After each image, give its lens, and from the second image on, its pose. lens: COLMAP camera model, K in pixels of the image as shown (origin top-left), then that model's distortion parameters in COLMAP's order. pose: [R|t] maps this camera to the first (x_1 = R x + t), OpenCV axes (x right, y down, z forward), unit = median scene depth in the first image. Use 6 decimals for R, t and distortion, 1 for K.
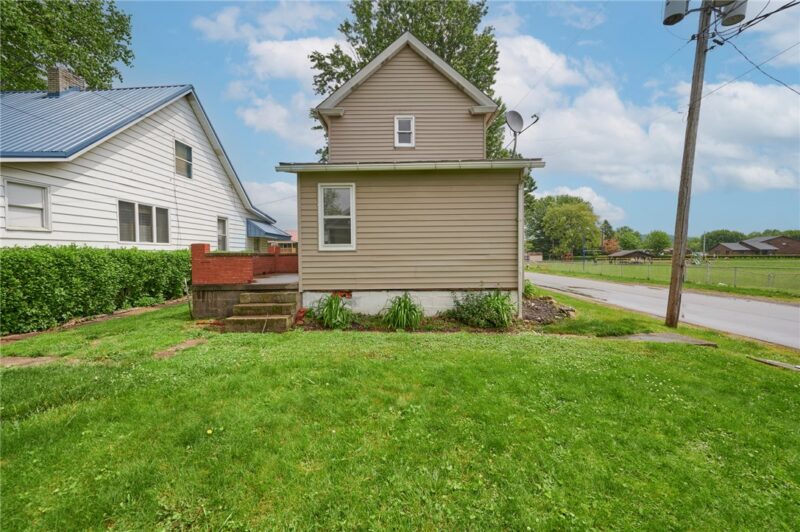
lens RADIAL K [[319.3, 0, 404.7], [0, 319.3, 263.3], [0, 0, 1]] dist [-0.002073, -0.000044]
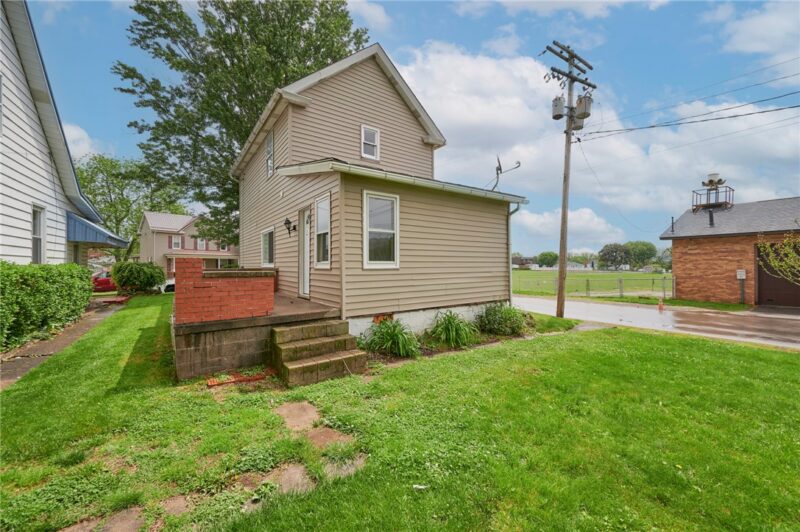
lens RADIAL K [[311.5, 0, 409.8], [0, 311.5, 267.4], [0, 0, 1]] dist [-0.000153, 0.000013]
pose [[0.805442, 0.002378, 0.592669, -0.603438], [0.011661, 0.999735, -0.019858, -0.023197], [-0.592559, 0.022906, 0.805201, 0.237317]]
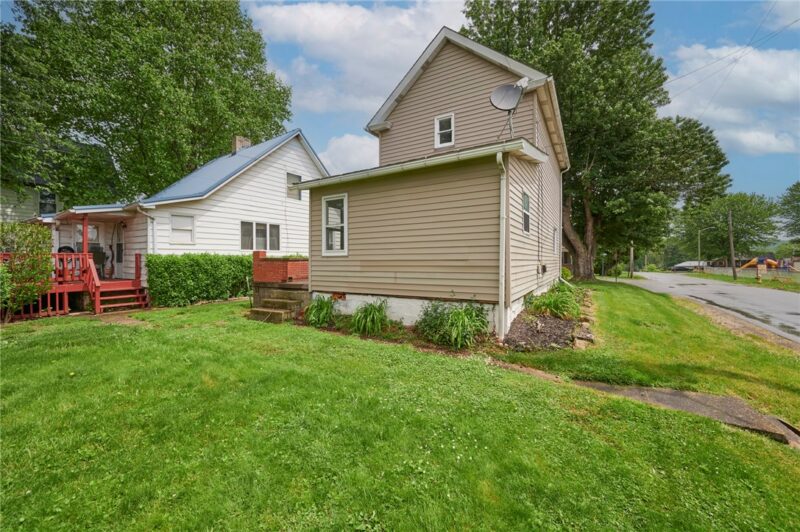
lens RADIAL K [[319.3, 0, 404.7], [0, 319.3, 263.3], [0, 0, 1]] dist [-0.002073, -0.000044]
pose [[0.857102, 0.009903, -0.515052, 0.514650], [-0.018050, 0.999779, -0.010814, -0.006579], [0.514831, 0.018565, 0.857091, 0.166371]]
